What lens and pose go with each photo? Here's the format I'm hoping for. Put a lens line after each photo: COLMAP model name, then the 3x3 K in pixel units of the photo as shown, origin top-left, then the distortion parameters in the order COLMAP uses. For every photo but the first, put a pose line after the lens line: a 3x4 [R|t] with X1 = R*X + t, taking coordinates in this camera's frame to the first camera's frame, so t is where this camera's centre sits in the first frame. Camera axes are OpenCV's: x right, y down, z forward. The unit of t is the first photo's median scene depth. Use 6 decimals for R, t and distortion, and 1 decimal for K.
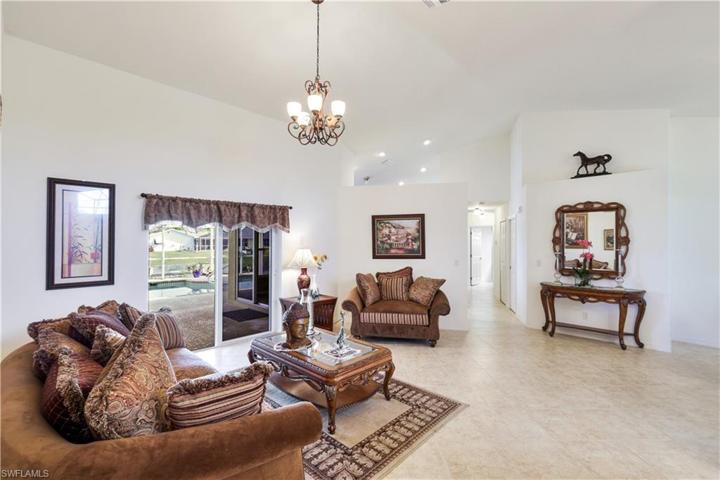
lens RADIAL K [[319.2, 0, 360.0], [0, 319.2, 240.0], [0, 0, 1]] dist [0.001993, 0.000186]
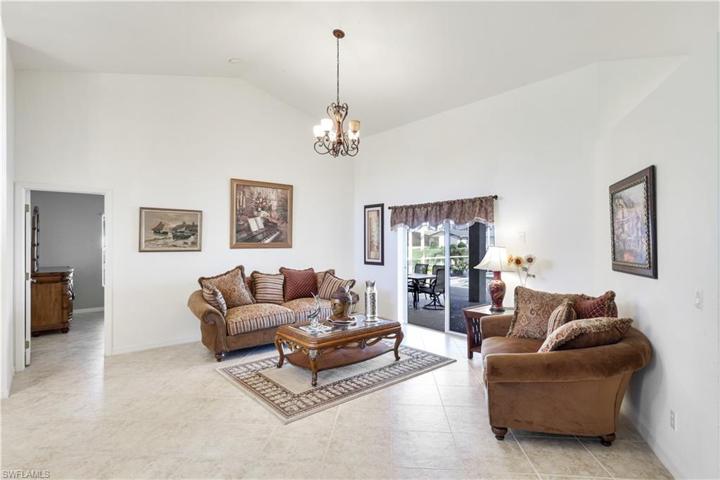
lens RADIAL K [[360.9, 0, 360.0], [0, 360.9, 240.0], [0, 0, 1]] dist [-0.000781, 0.000088]
pose [[-0.091342, -0.003406, -0.995814, 0.801949], [0.004892, 0.999981, -0.003869, 0.012667], [0.995808, -0.005225, -0.091323, 0.797864]]
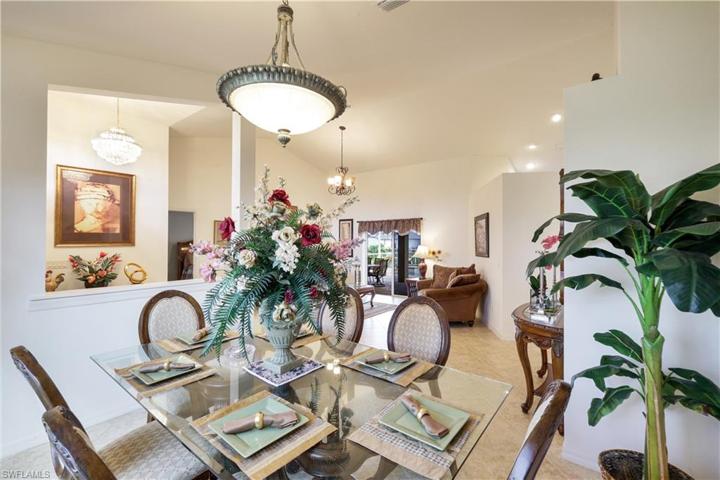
lens RADIAL K [[305.9, 0, 360.0], [0, 305.9, 240.0], [0, 0, 1]] dist [0.004280, 0.000168]
pose [[0.122246, -0.009231, -0.992457, 1.292133], [-0.000034, 0.999957, -0.009305, 0.015490], [0.992500, 0.001172, 0.122241, 0.575203]]
